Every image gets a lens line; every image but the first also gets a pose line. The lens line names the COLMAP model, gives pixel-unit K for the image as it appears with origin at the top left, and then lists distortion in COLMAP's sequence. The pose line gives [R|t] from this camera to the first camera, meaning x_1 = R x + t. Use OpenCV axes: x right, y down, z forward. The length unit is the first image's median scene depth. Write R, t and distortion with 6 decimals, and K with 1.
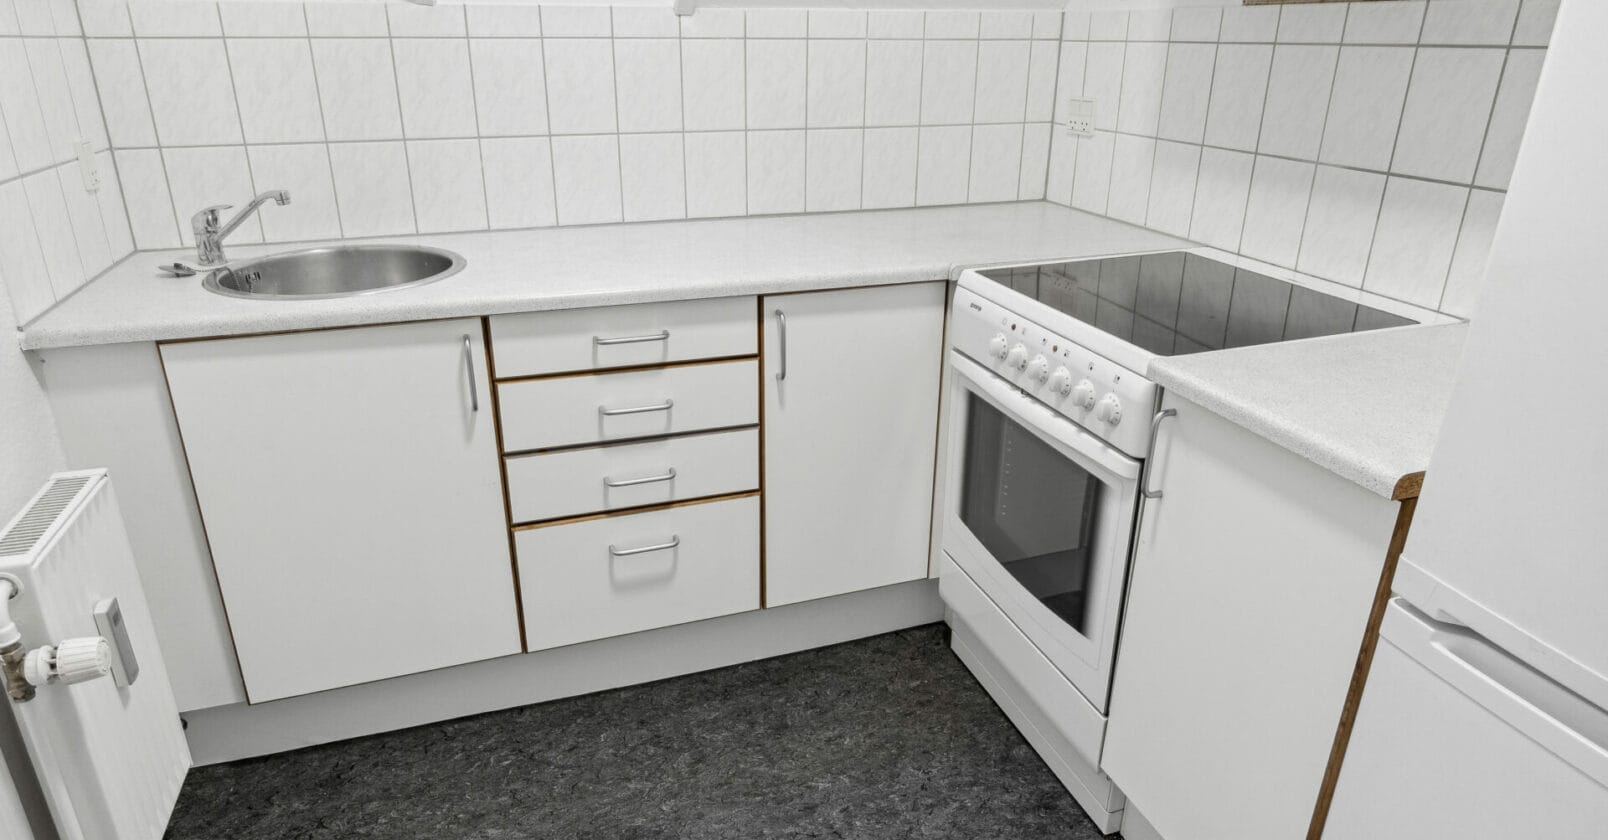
lens RADIAL K [[979.9, 0, 804.0], [0, 979.9, 420.0], [0, 0, 1]] dist [-0.003236, 0.002934]
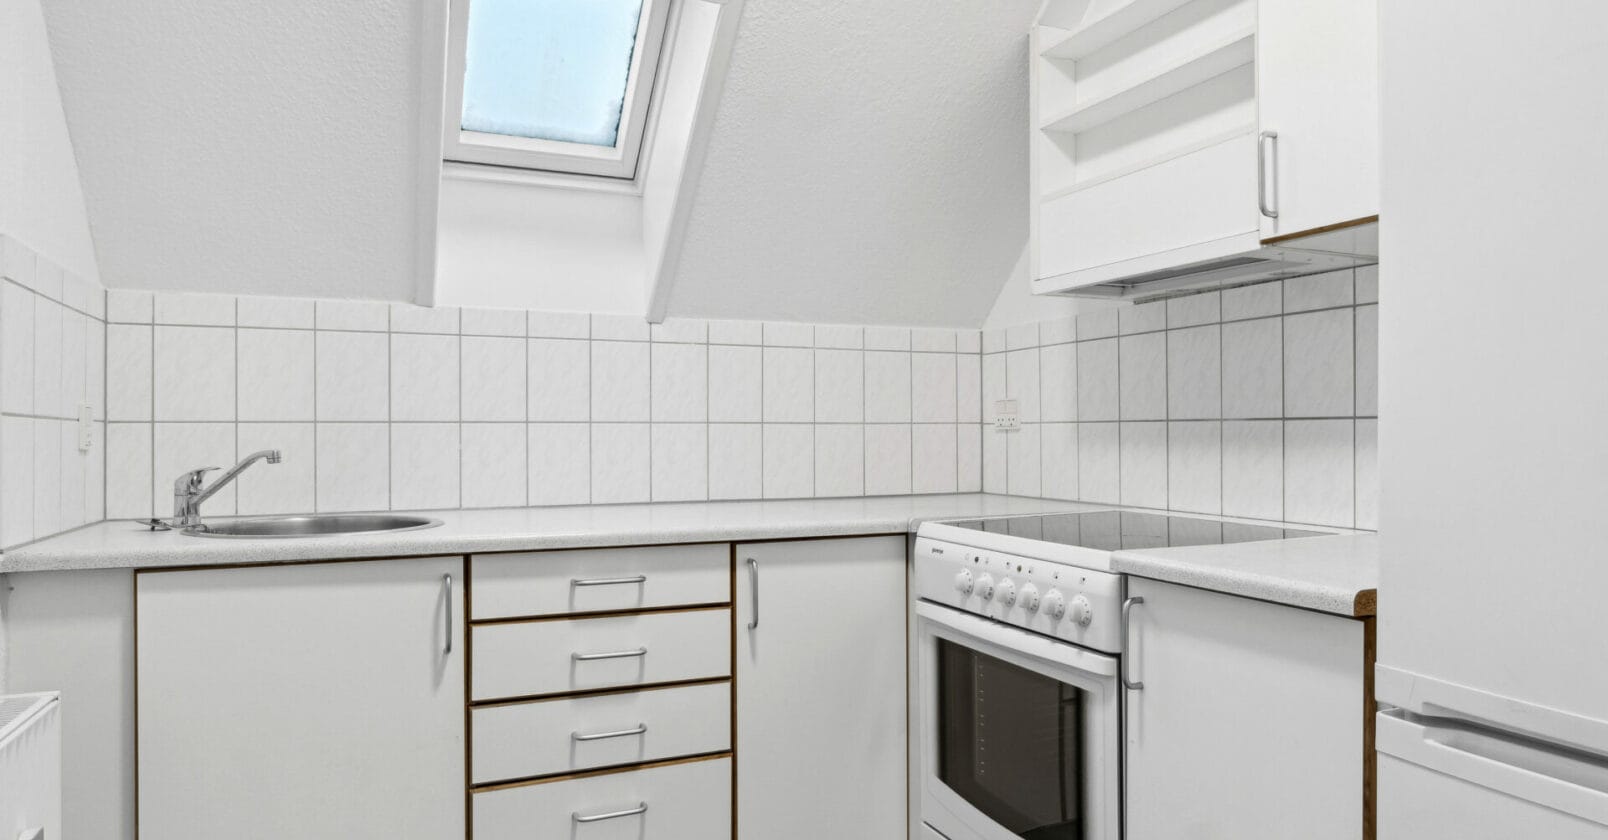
lens RADIAL K [[1000.1, 0, 804.0], [0, 1000.1, 420.0], [0, 0, 1]] dist [0.002307, 0.003007]
pose [[0.996401, -0.010617, 0.084100, -0.058004], [0.042210, 0.922520, -0.383635, 0.164696], [-0.073511, 0.385804, 0.919648, -0.035345]]
